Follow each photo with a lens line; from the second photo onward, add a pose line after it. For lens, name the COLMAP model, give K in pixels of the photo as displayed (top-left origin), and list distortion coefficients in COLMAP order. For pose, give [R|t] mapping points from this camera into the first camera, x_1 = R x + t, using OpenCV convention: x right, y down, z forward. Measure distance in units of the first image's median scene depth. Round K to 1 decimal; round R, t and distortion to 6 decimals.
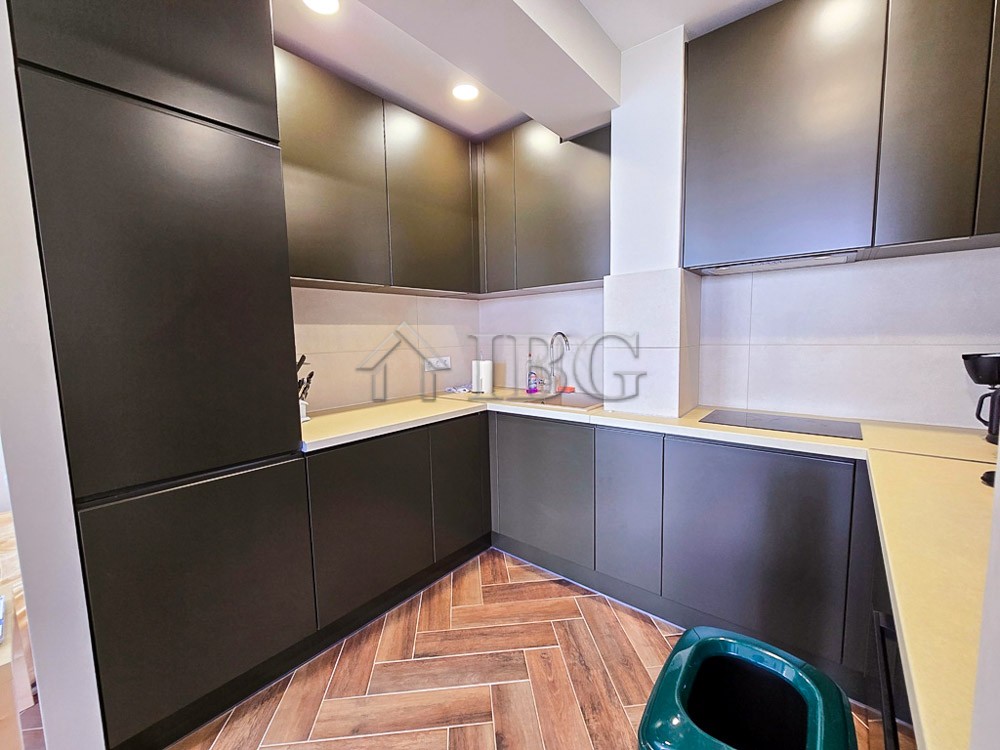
lens RADIAL K [[413.5, 0, 496.0], [0, 413.5, 376.3], [0, 0, 1]] dist [-0.006049, 0.002654]
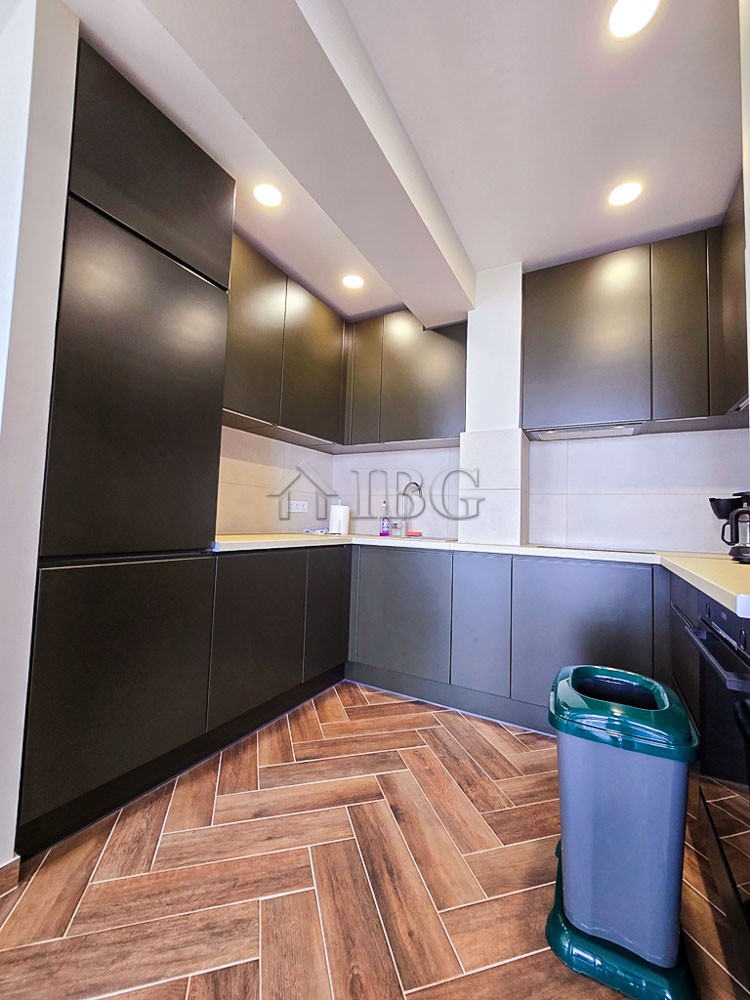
lens RADIAL K [[413.5, 0, 372.1], [0, 413.5, 497.6], [0, 0, 1]] dist [-0.006049, 0.002654]
pose [[0.980787, 0.067641, 0.182977, -0.227112], [-0.037885, 0.986149, -0.161478, 0.172462], [-0.191365, 0.151444, 0.969765, -0.136627]]
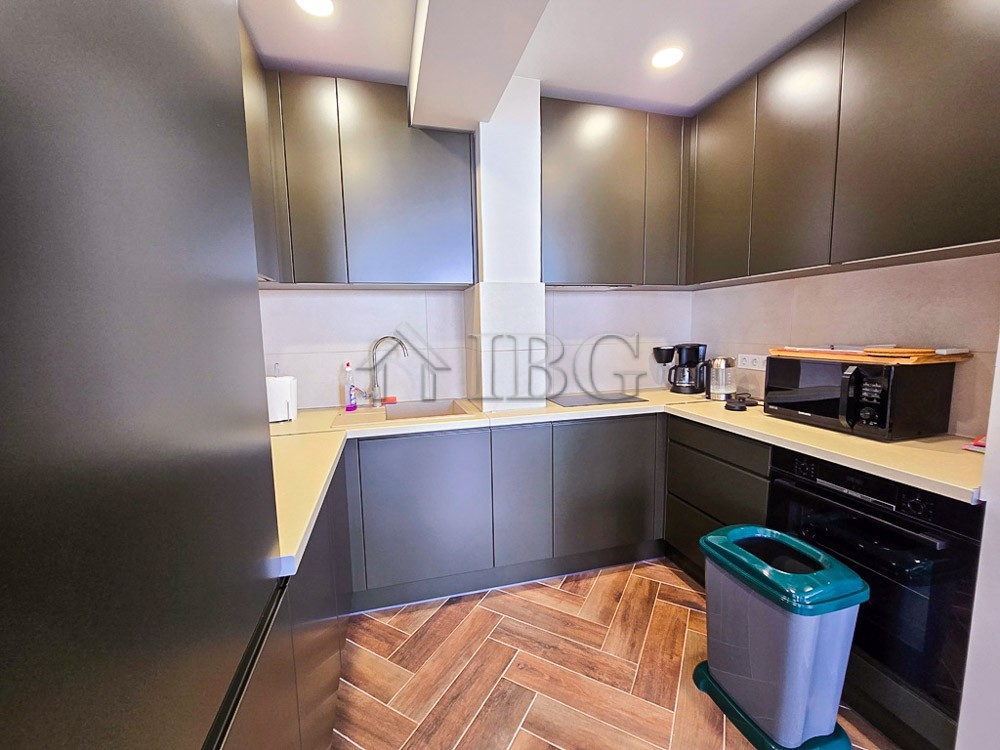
lens RADIAL K [[413.5, 0, 502.4], [0, 413.5, 377.9], [0, 0, 1]] dist [-0.006049, 0.002654]
pose [[0.562405, -0.086912, 0.822282, -0.602620], [0.090411, 0.994962, 0.043326, -0.048154], [-0.821904, 0.049976, 0.567429, 0.407836]]
